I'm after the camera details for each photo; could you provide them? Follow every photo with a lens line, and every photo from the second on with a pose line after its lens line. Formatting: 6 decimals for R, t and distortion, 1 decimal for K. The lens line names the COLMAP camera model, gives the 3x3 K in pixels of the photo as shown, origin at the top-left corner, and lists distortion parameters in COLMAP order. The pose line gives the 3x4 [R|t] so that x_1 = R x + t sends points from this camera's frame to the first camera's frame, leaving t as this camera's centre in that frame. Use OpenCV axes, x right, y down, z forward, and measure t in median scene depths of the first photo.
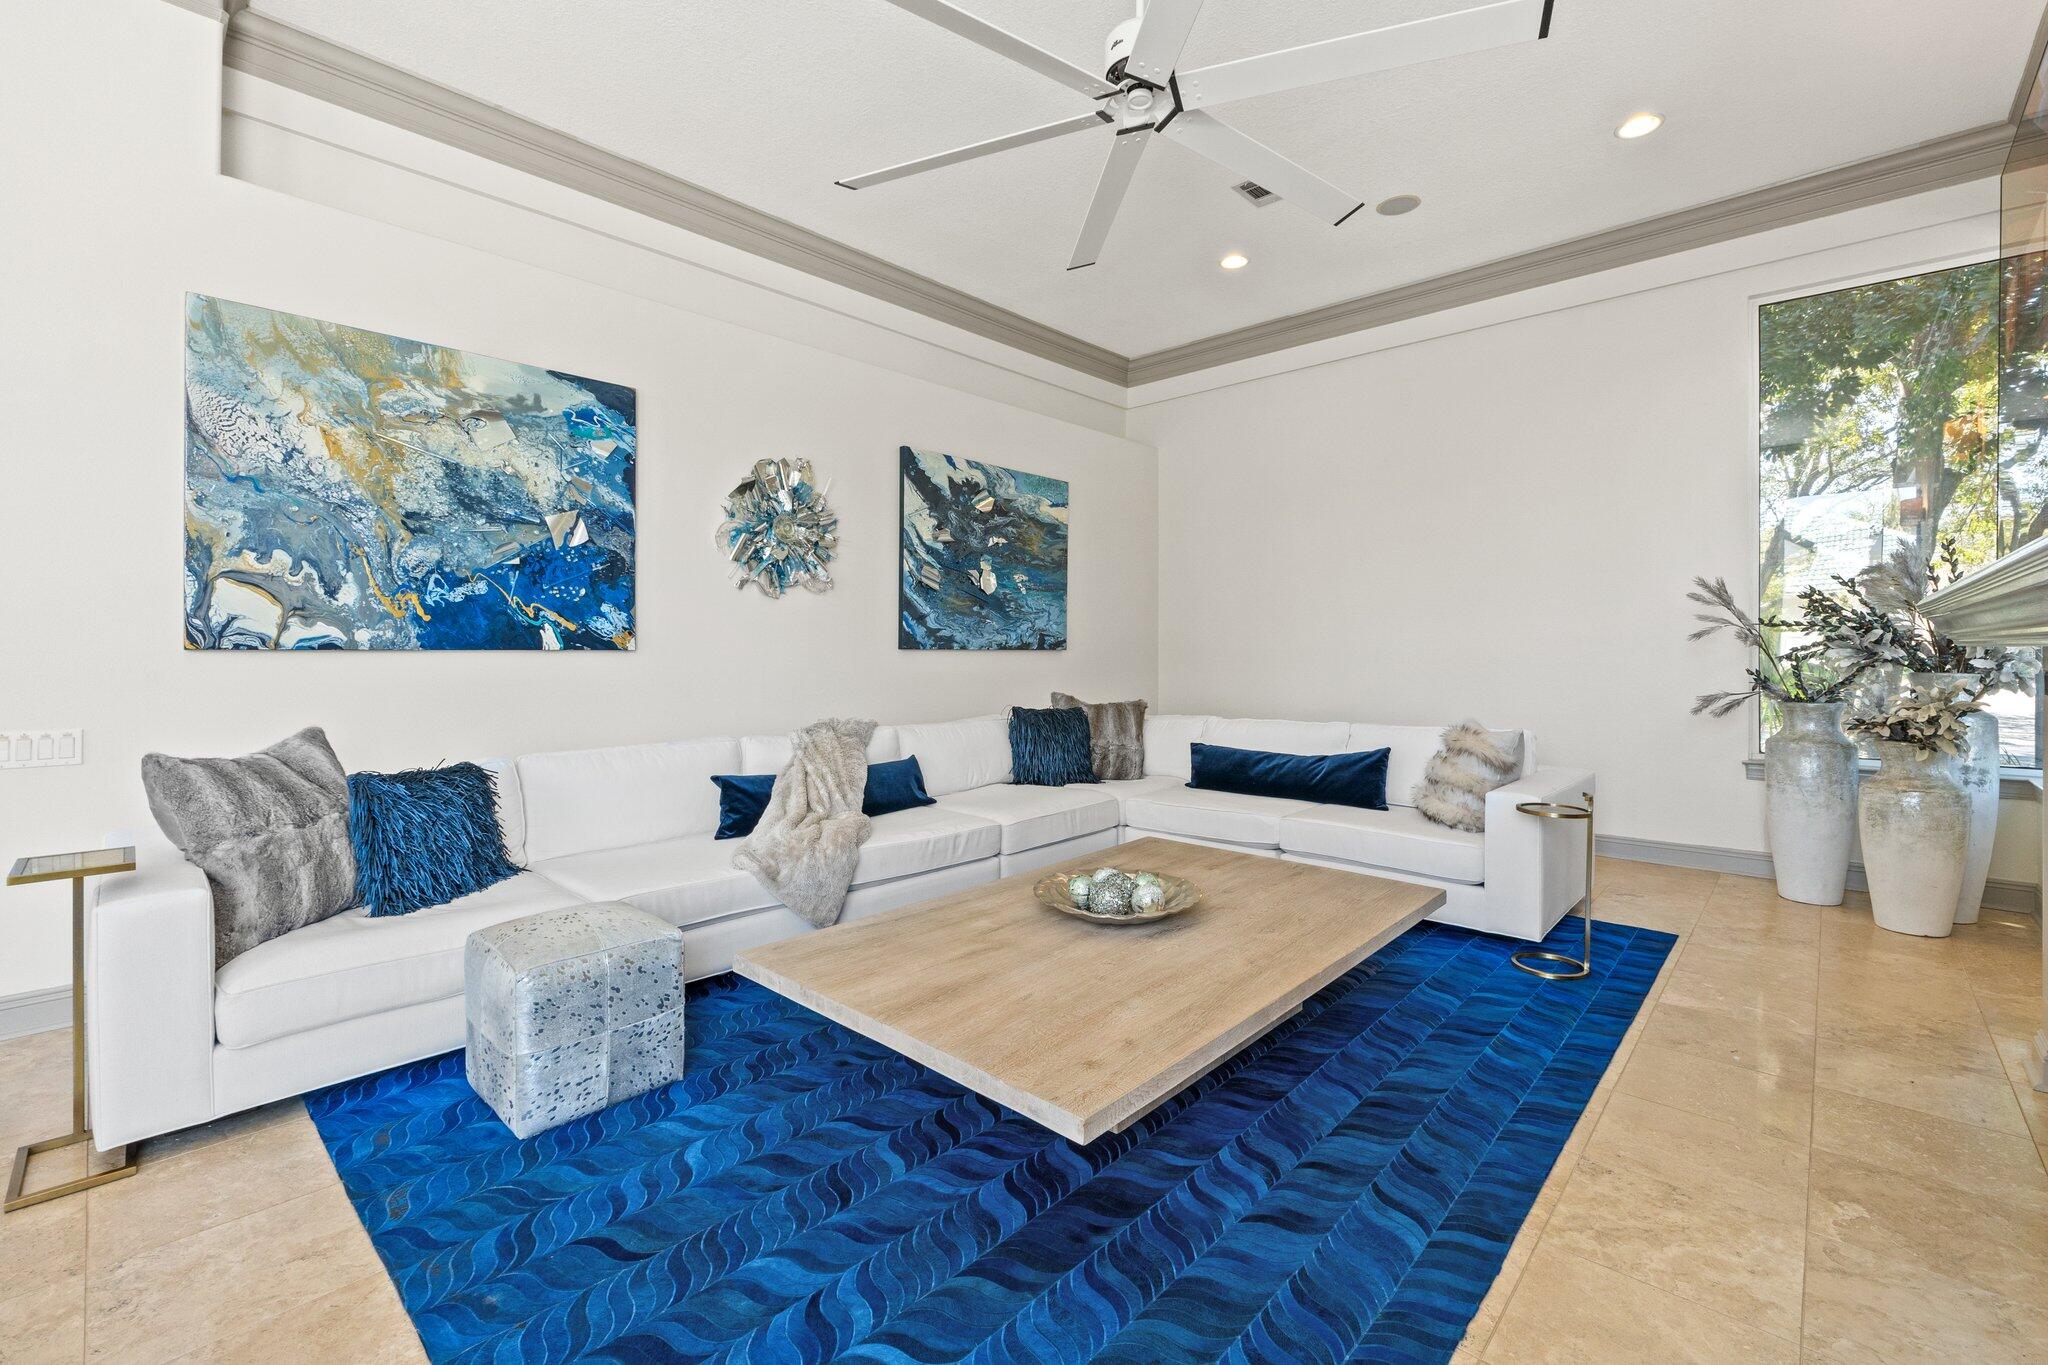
lens RADIAL K [[860.8, 0, 1034.0], [0, 860.8, 665.7], [0, 0, 1]] dist [-0.017418, 0.000944]
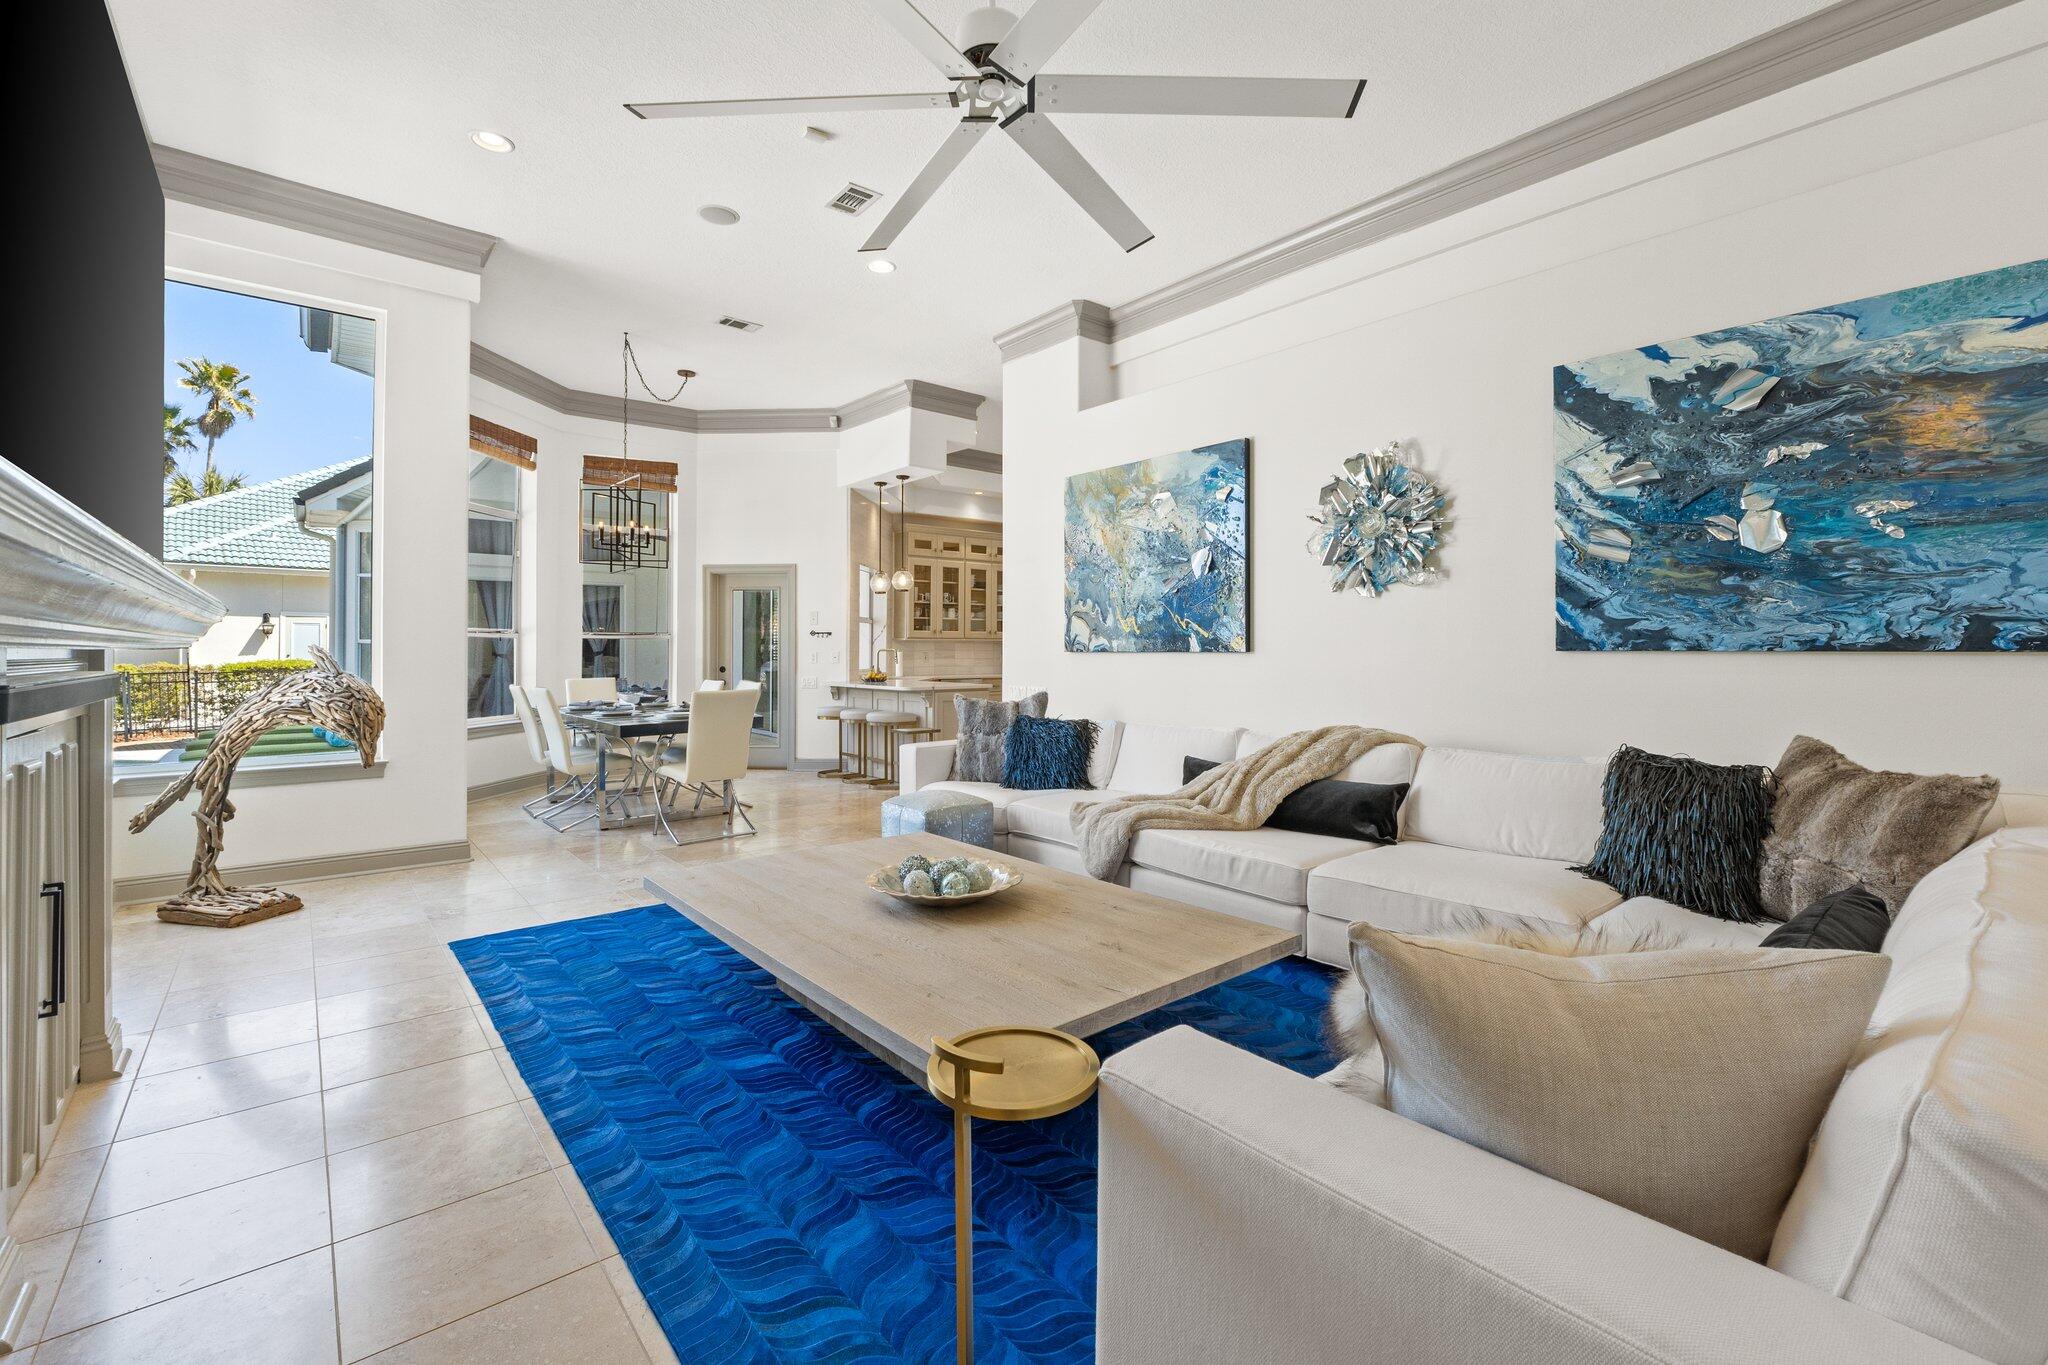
lens RADIAL K [[860.8, 0, 1022.6], [0, 860.8, 648.9], [0, 0, 1]] dist [-0.017418, 0.000944]
pose [[-0.122058, -0.005801, -0.992506, 0.602493], [-0.020115, 0.999792, -0.003369, -0.009470], [0.992319, 0.019553, -0.122149, 0.644635]]
